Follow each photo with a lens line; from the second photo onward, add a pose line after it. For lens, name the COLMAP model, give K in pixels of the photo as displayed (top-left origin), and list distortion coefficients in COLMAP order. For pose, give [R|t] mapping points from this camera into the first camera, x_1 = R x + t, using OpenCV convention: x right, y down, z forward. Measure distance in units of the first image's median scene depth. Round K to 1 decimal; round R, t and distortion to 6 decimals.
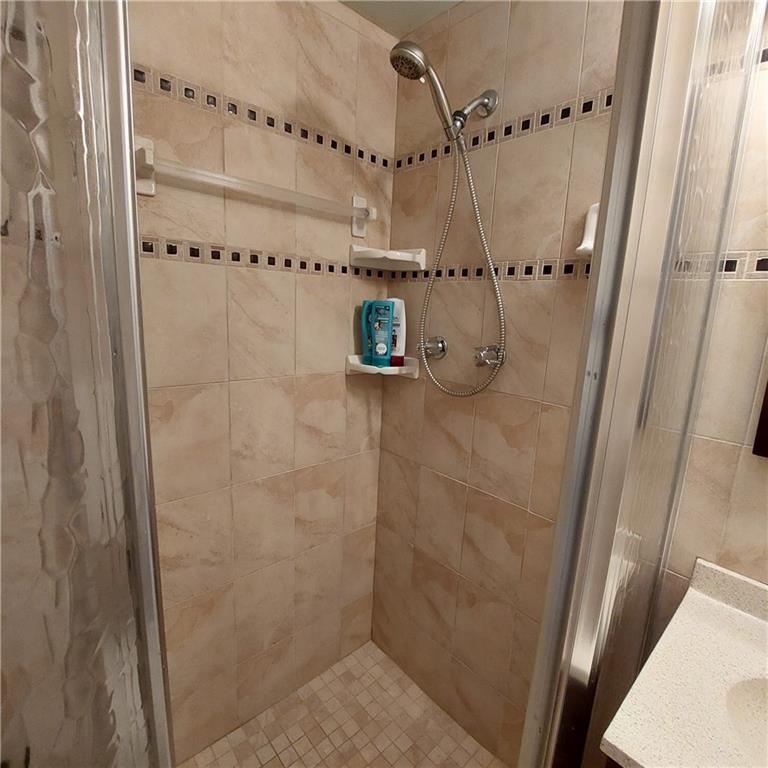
lens RADIAL K [[409.9, 0, 397.4], [0, 409.9, 390.0], [0, 0, 1]] dist [-0.018591, -0.001385]
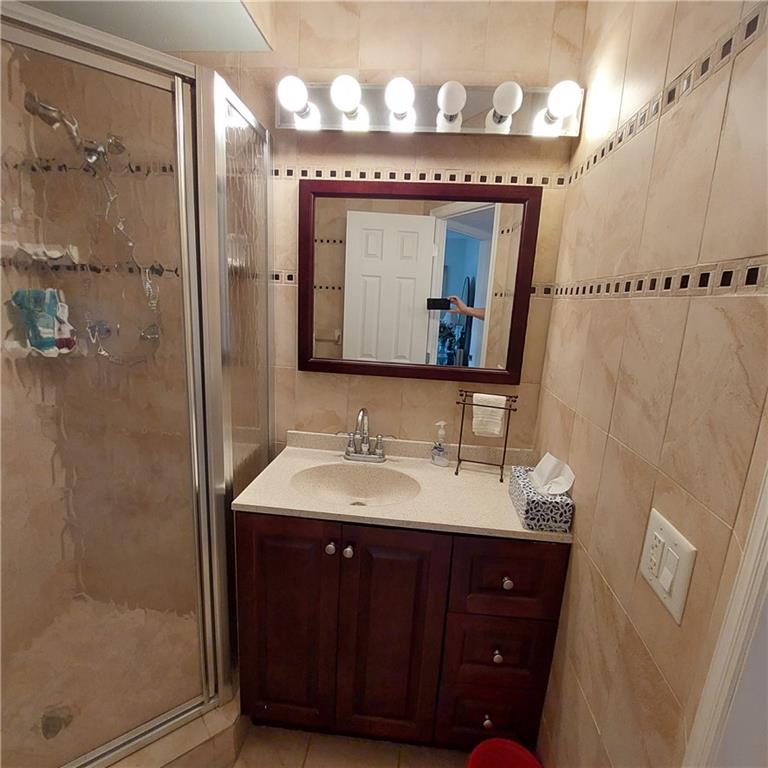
lens RADIAL K [[409.9, 0, 387.8], [0, 409.9, 389.0], [0, 0, 1]] dist [-0.018591, -0.001385]
pose [[0.747933, -0.153173, 0.645859, -0.079128], [0.117285, 0.988197, 0.098542, 0.055783], [-0.653330, 0.002047, 0.757071, -0.495968]]
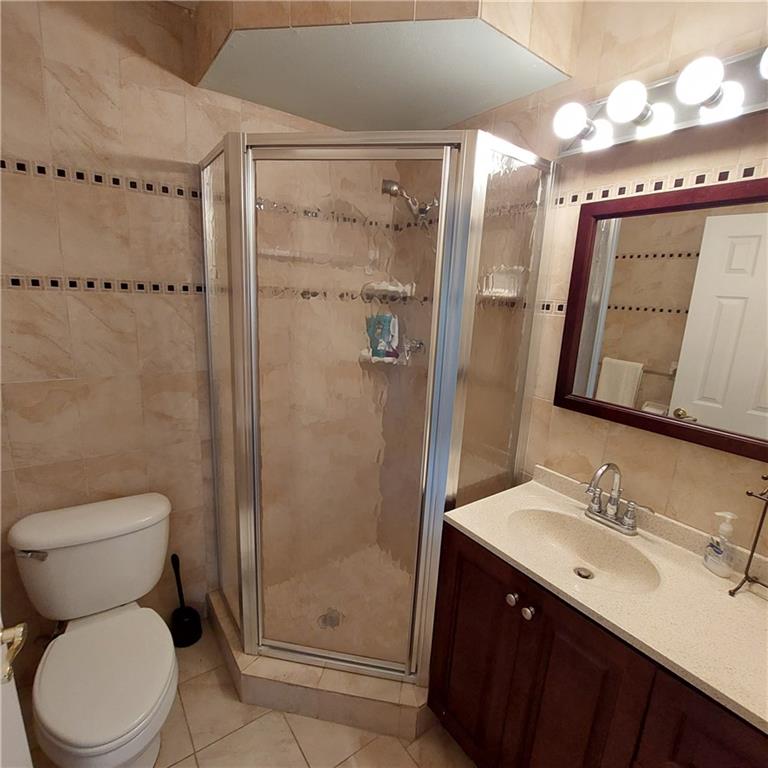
lens RADIAL K [[409.9, 0, 389.8], [0, 409.9, 388.6], [0, 0, 1]] dist [-0.018591, -0.001385]
pose [[0.992772, 0.023405, -0.117711, 0.185381], [-0.021017, 0.999548, 0.021494, 0.029513], [0.118161, -0.018865, 0.992815, -0.588074]]
